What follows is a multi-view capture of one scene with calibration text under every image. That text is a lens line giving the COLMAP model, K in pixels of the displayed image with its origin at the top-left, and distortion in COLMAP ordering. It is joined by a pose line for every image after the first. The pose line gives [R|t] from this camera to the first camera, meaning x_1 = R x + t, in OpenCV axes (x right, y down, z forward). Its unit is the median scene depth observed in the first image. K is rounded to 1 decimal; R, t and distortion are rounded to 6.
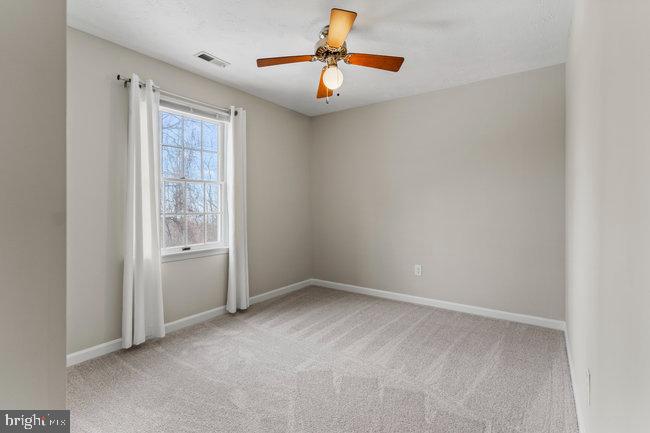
lens RADIAL K [[312.3, 0, 324.7], [0, 312.3, 202.0], [0, 0, 1]] dist [0.001090, 0.000129]
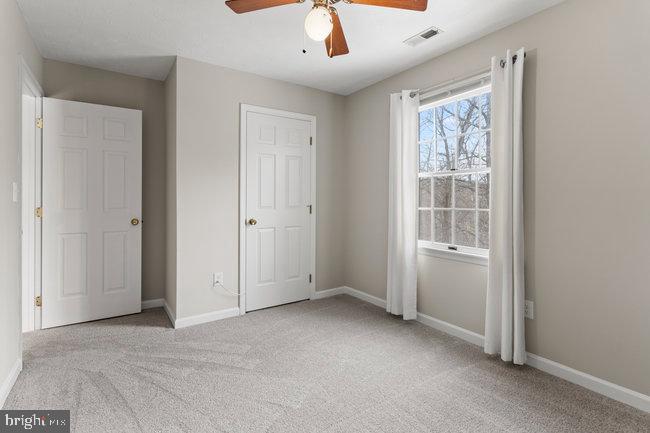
lens RADIAL K [[312.3, 0, 324.7], [0, 312.3, 202.0], [0, 0, 1]] dist [0.001090, 0.000129]
pose [[-0.342569, 0.002424, -0.939490, 0.541241], [0.004870, 0.999988, 0.000804, 0.013593], [0.939480, -0.004300, -0.342576, 0.987870]]
